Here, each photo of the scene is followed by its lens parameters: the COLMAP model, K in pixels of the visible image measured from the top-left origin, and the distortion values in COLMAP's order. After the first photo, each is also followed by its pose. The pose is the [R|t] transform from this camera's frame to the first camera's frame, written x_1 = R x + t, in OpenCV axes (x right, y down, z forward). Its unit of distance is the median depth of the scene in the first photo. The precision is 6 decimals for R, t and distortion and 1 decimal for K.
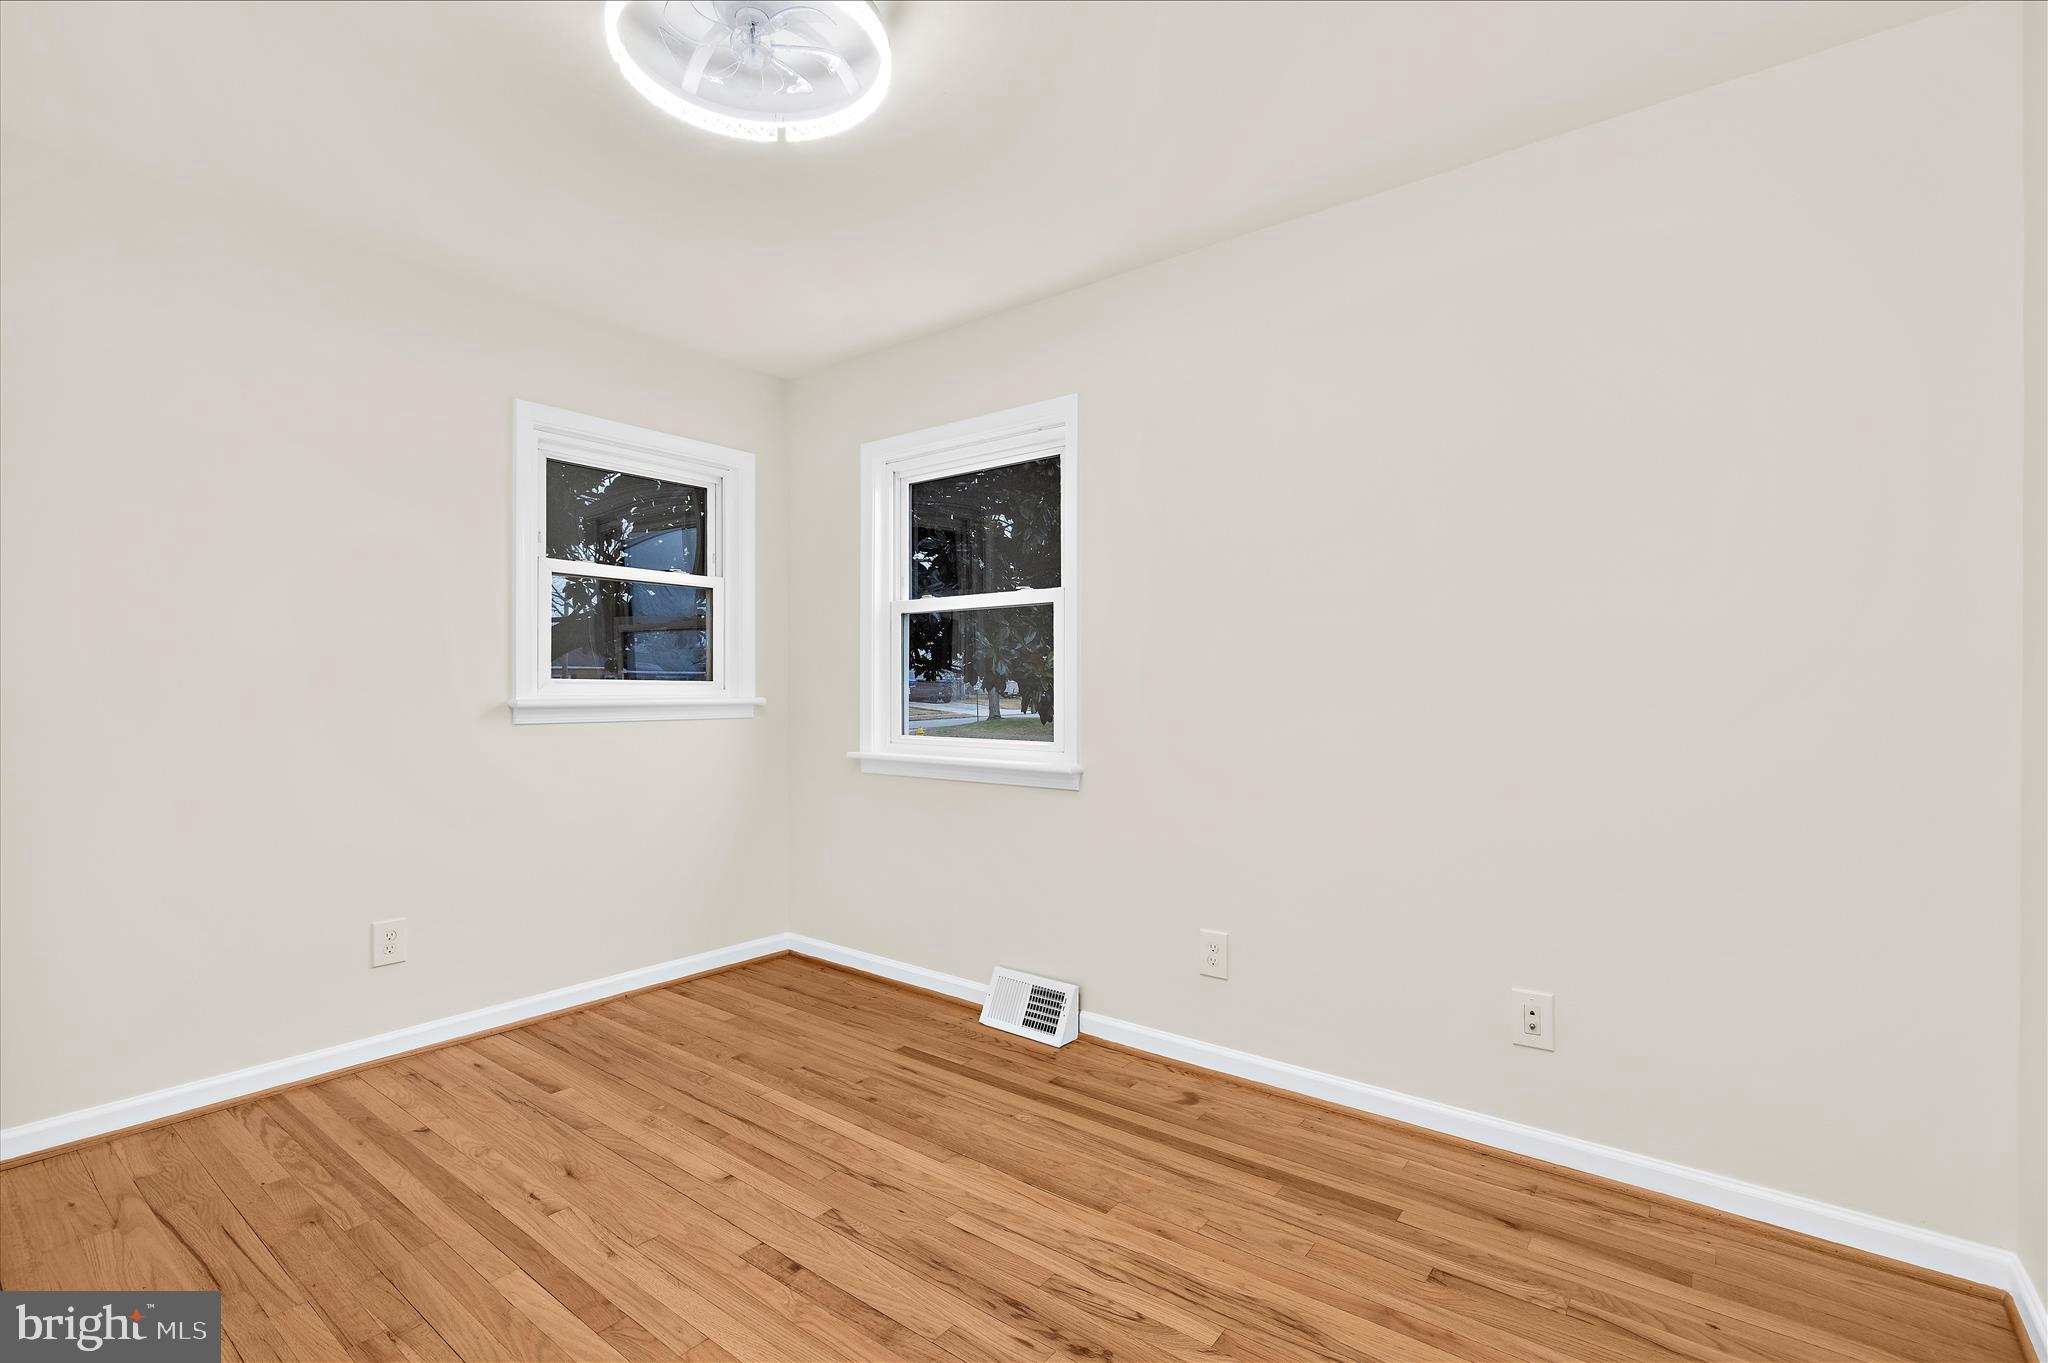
lens RADIAL K [[935.5, 0, 1018.6], [0, 935.5, 690.0], [0, 0, 1]] dist [-0.001056, -0.000356]
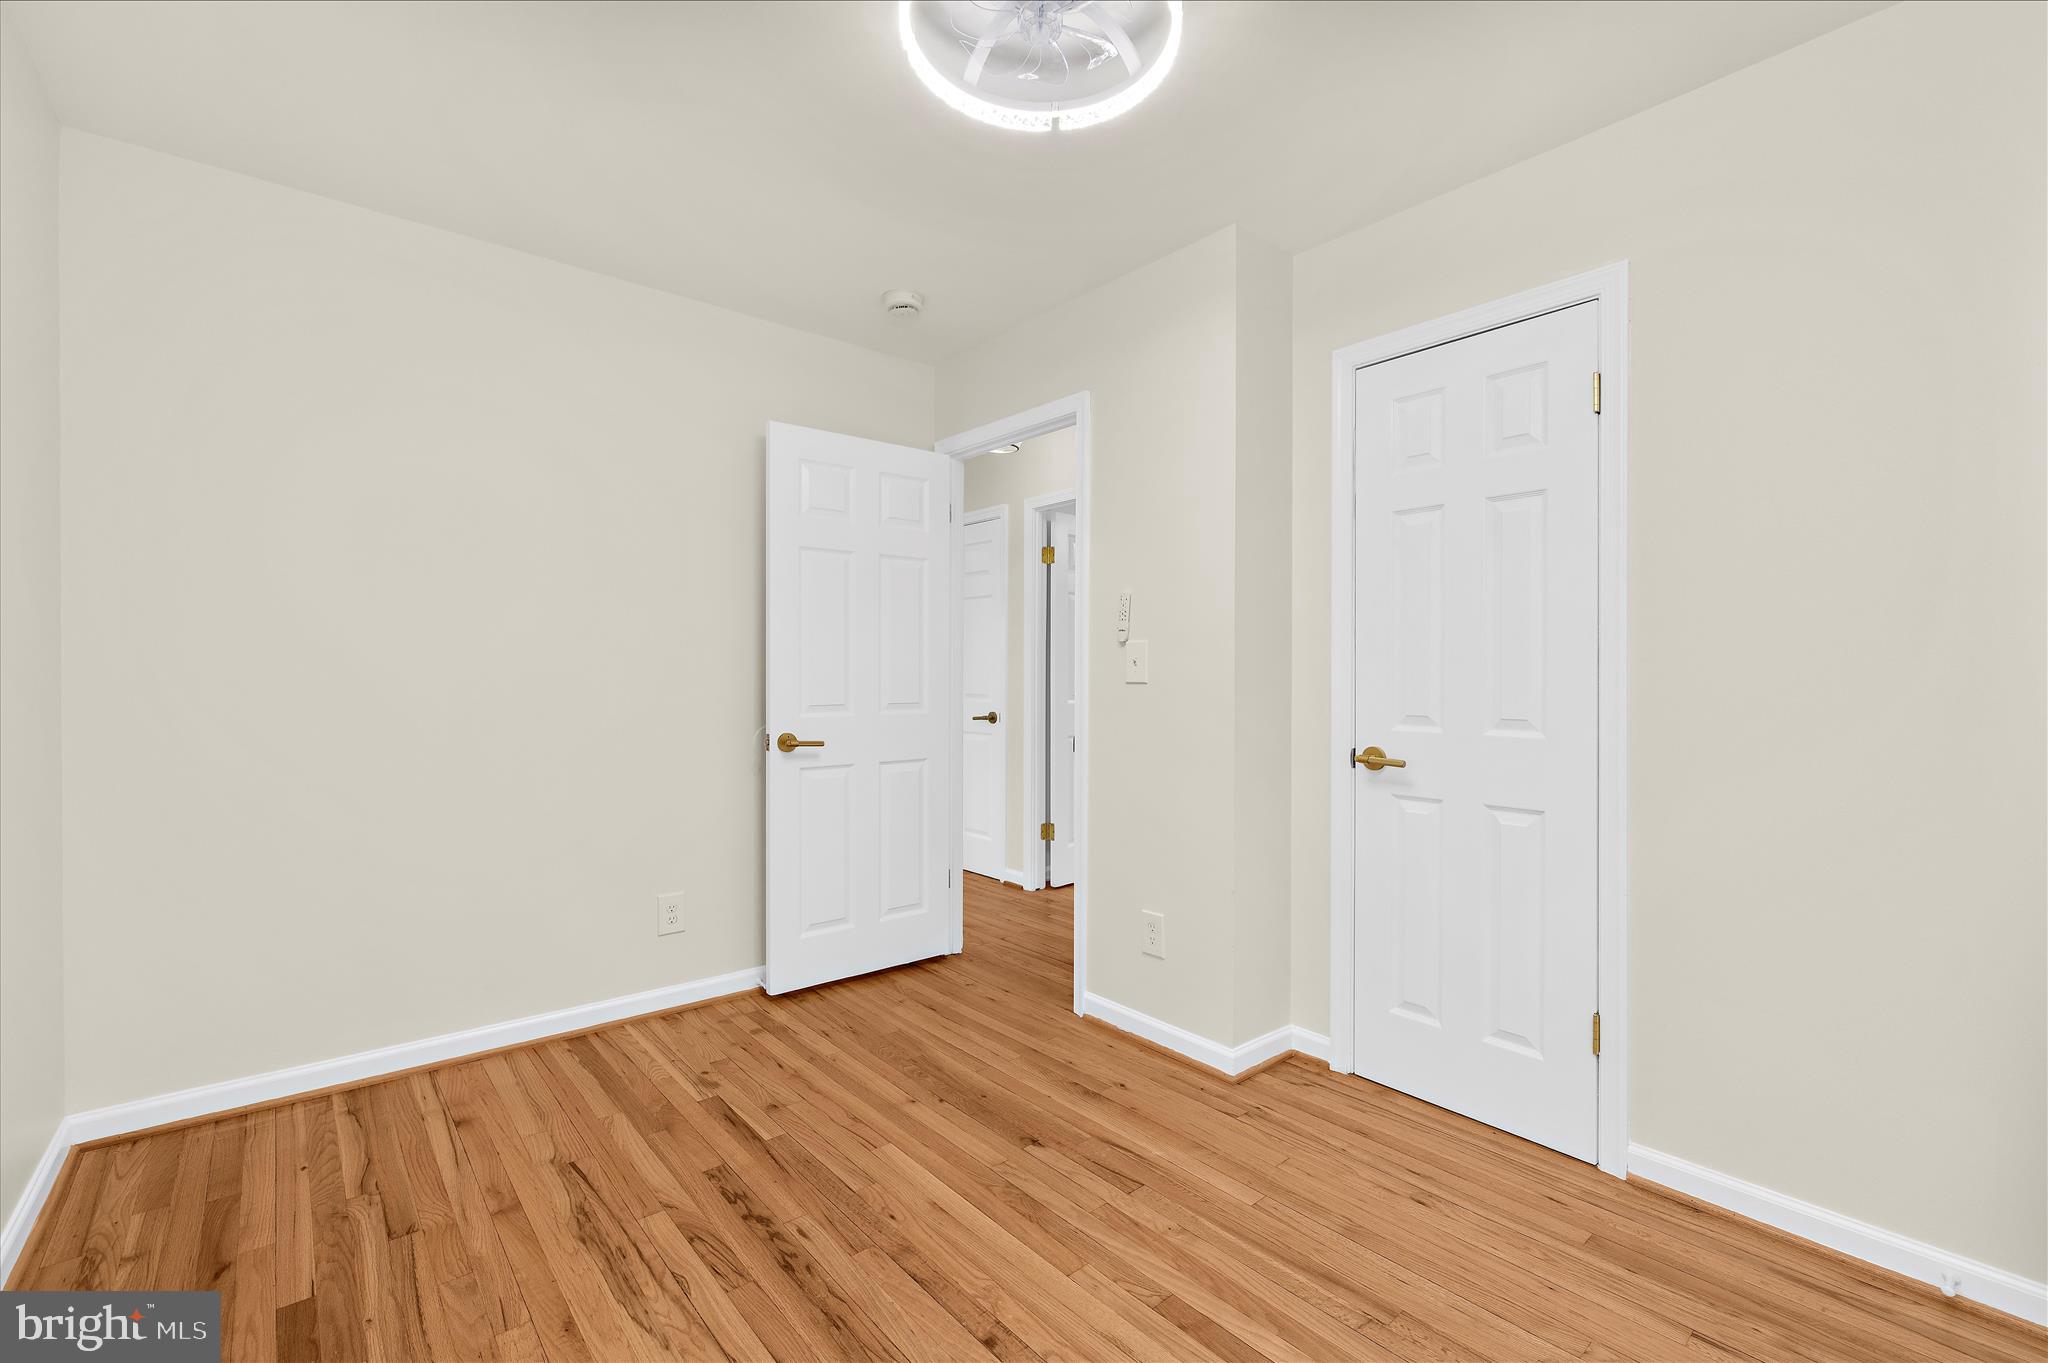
lens RADIAL K [[874.4, 0, 1022.1], [0, 874.4, 673.2], [0, 0, 1]] dist [0.002511, -0.000135]
pose [[-0.979073, -0.005395, 0.203437, -0.337844], [-0.006022, 0.999979, -0.002463, -0.007582], [-0.203419, -0.003637, -0.979085, 1.406492]]
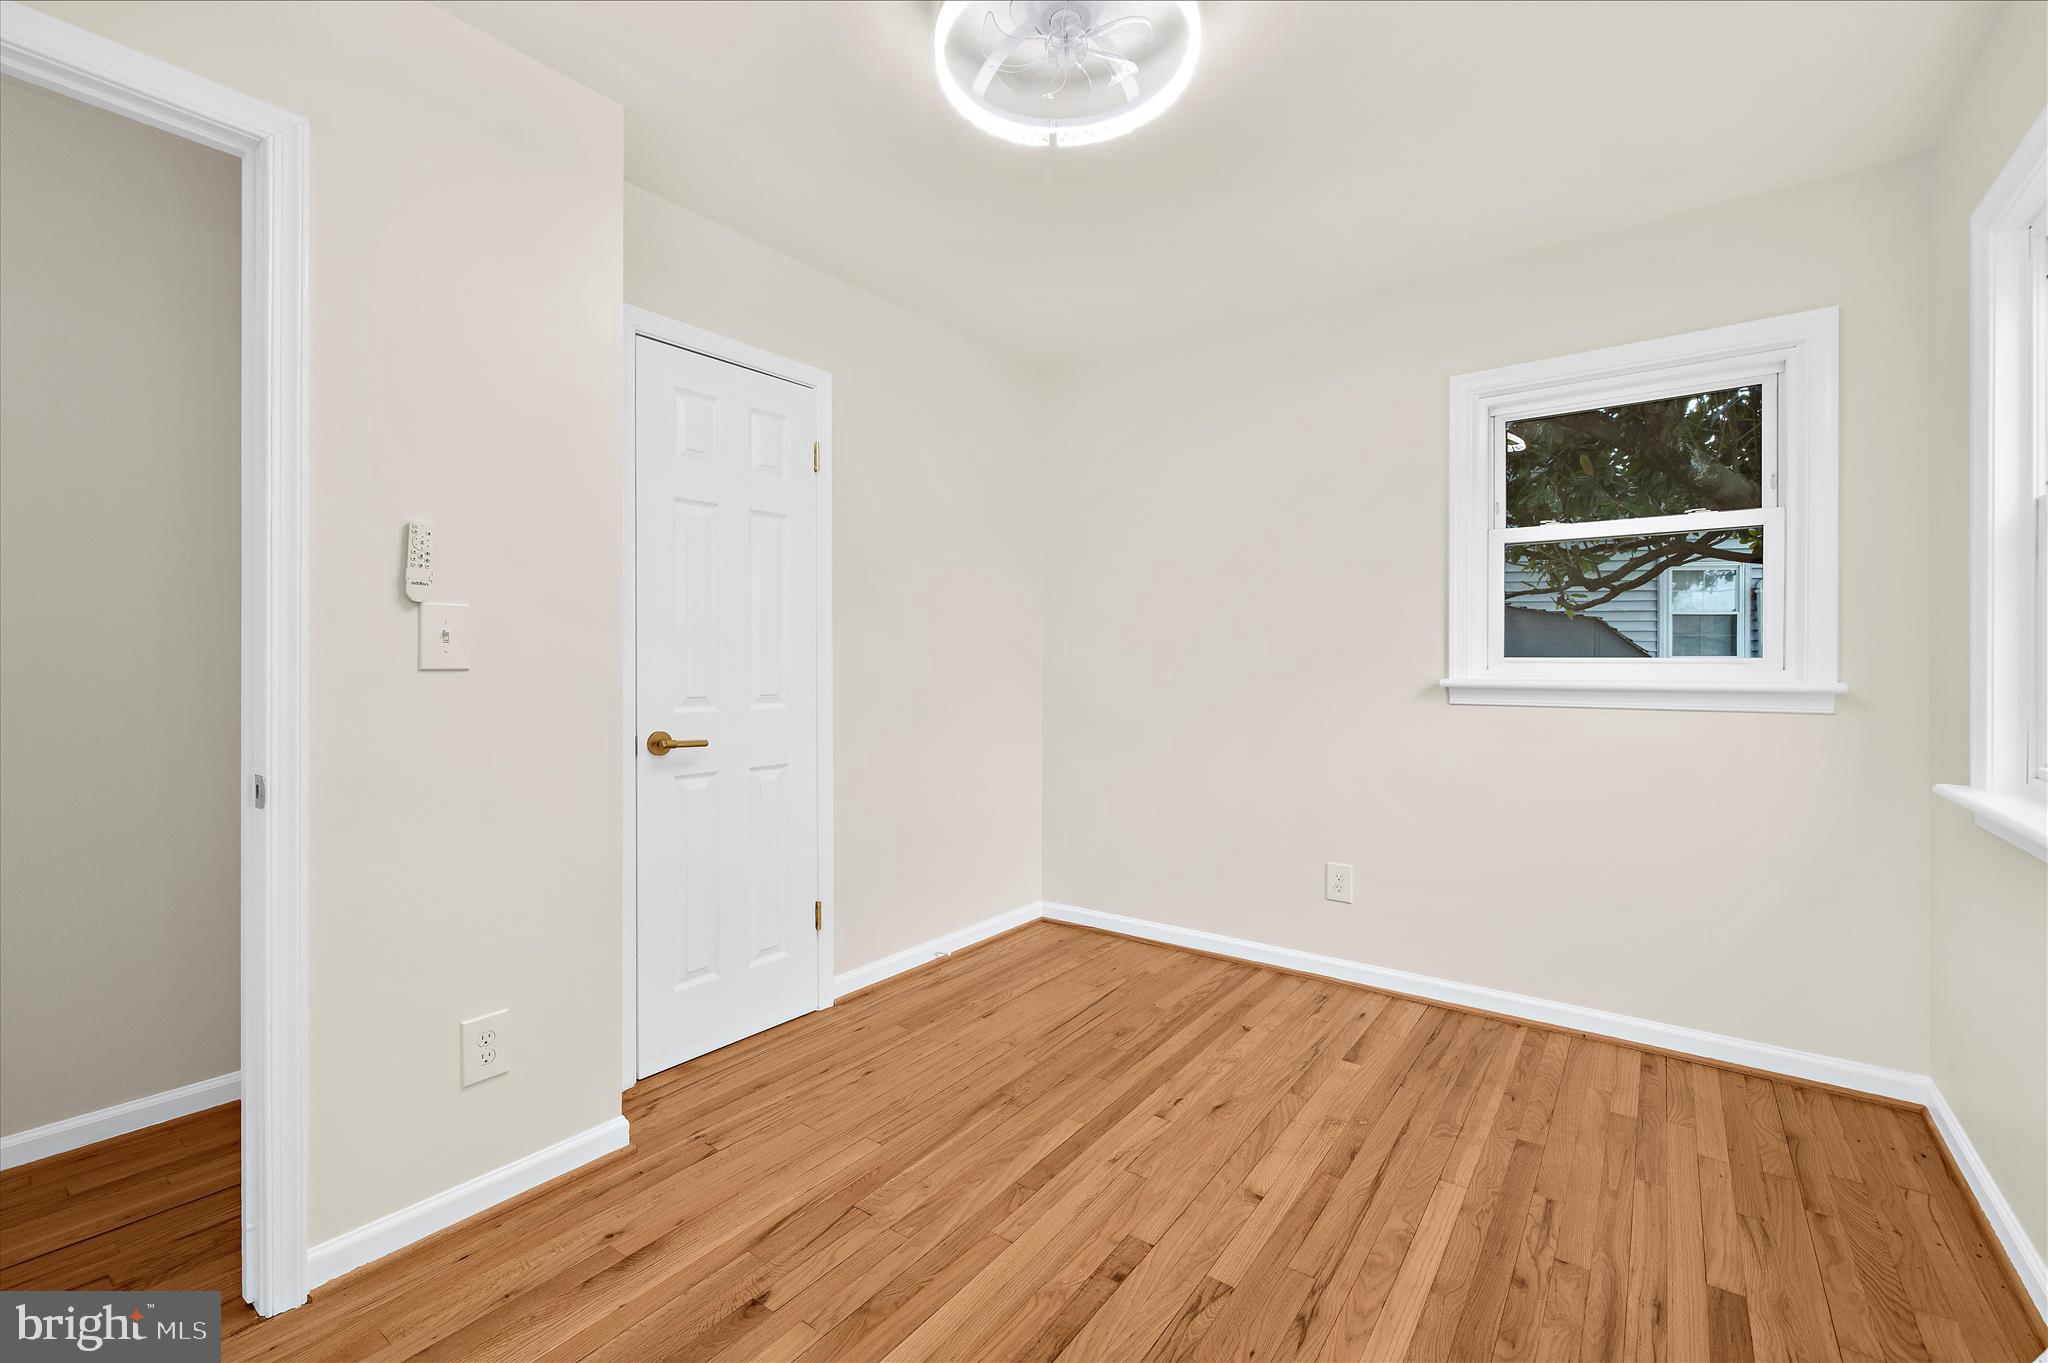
lens RADIAL K [[874.4, 0, 1022.1], [0, 874.4, 673.2], [0, 0, 1]] dist [0.002511, -0.000135]
pose [[0.023860, 0.009202, -0.999673, 0.501543], [-0.004172, 0.999950, 0.009105, -0.003352], [0.999707, 0.003953, 0.023897, 0.685348]]
